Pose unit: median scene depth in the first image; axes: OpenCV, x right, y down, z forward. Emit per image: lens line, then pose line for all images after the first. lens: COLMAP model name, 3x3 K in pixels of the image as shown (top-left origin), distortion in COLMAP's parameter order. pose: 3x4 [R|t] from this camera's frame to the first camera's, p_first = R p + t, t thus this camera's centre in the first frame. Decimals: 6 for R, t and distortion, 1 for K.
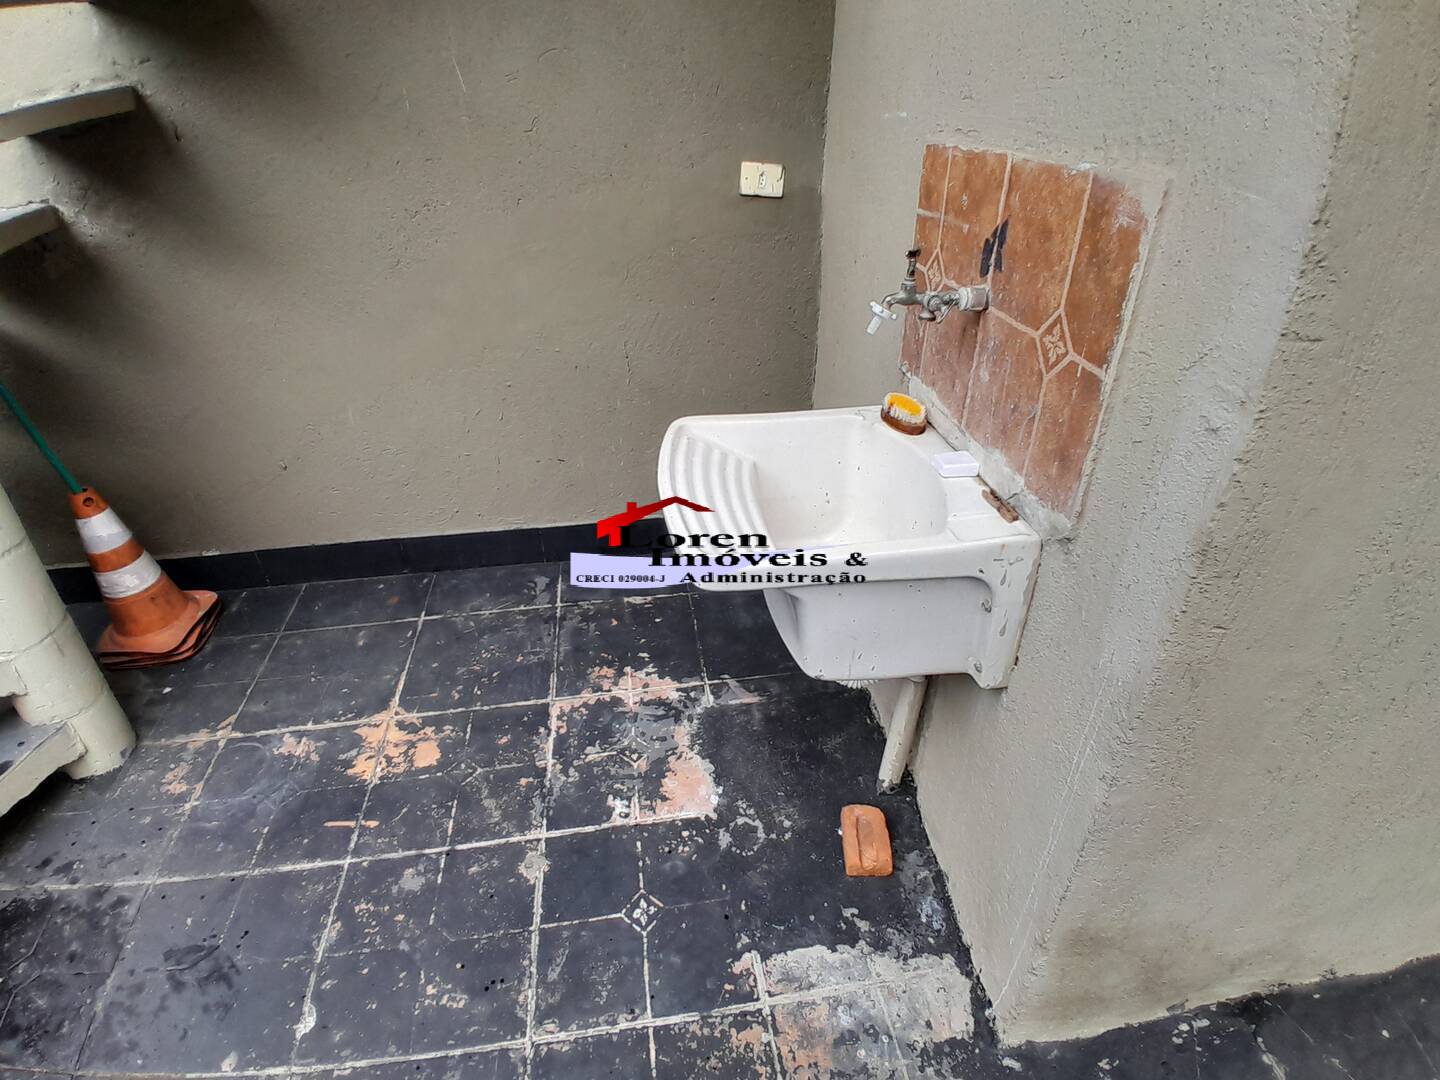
lens RADIAL K [[770.0, 0, 720.0], [0, 770.0, 540.0], [0, 0, 1]] dist [-0.044916, -0.030487]
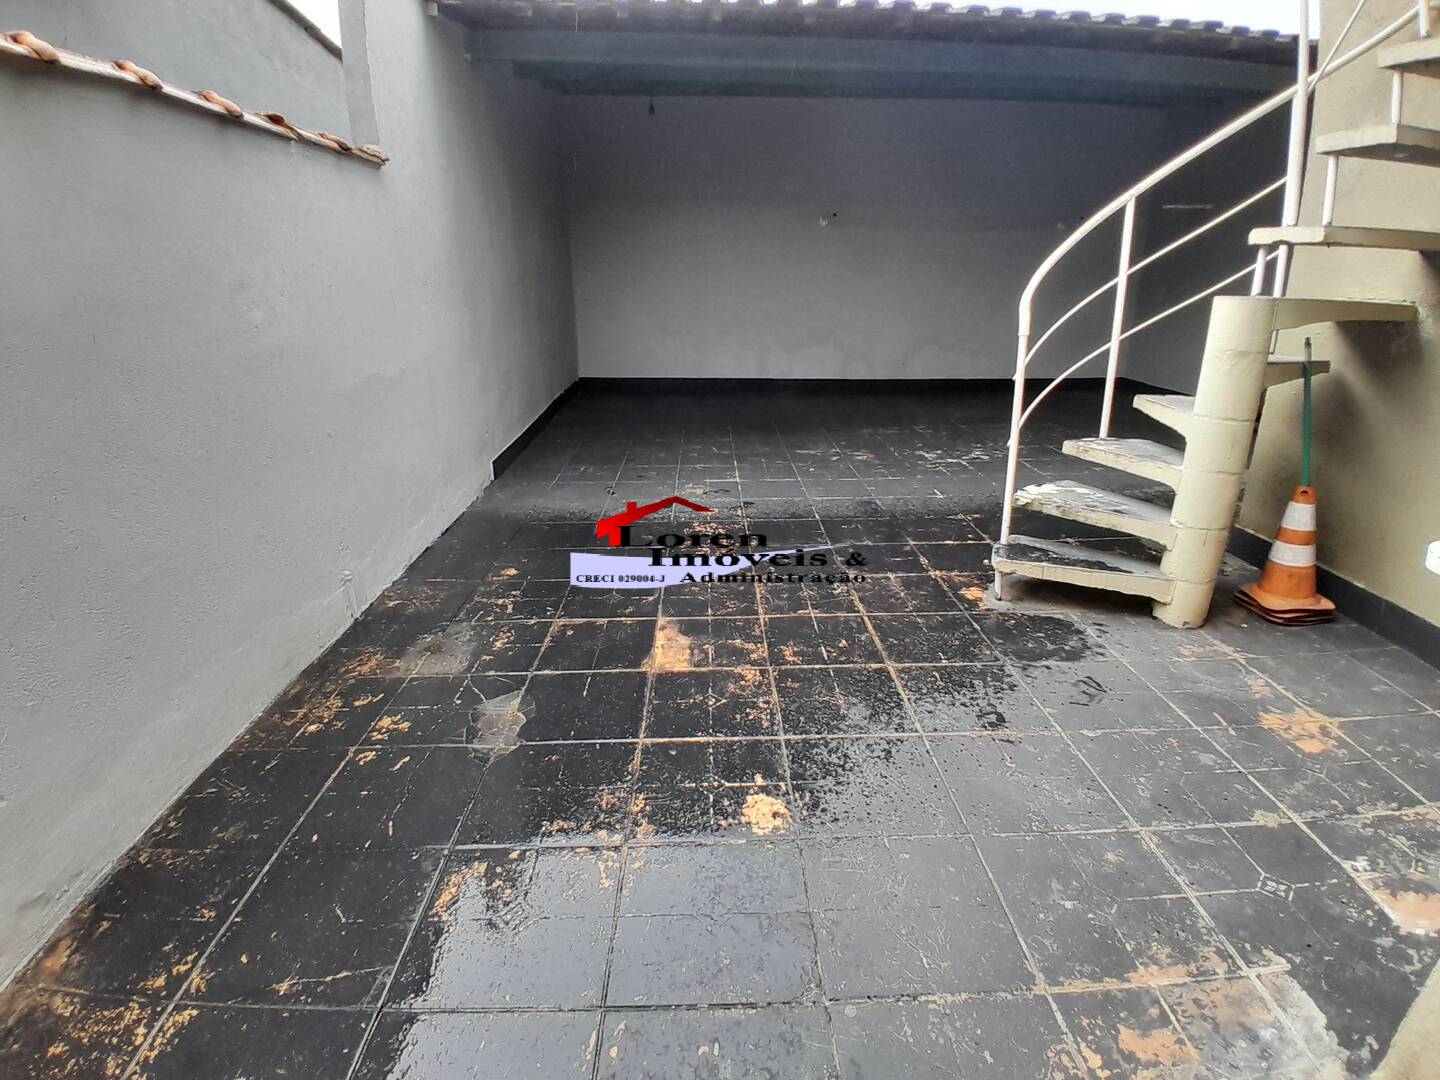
lens RADIAL K [[722.9, 0, 728.8], [0, 722.9, 542.2], [0, 0, 1]] dist [0.004249, -0.037633]
pose [[-0.105069, 0.386351, -0.916348, 0.692657], [-0.531902, 0.756735, 0.380043, 0.104646], [0.840262, 0.527338, 0.125991, -0.118416]]
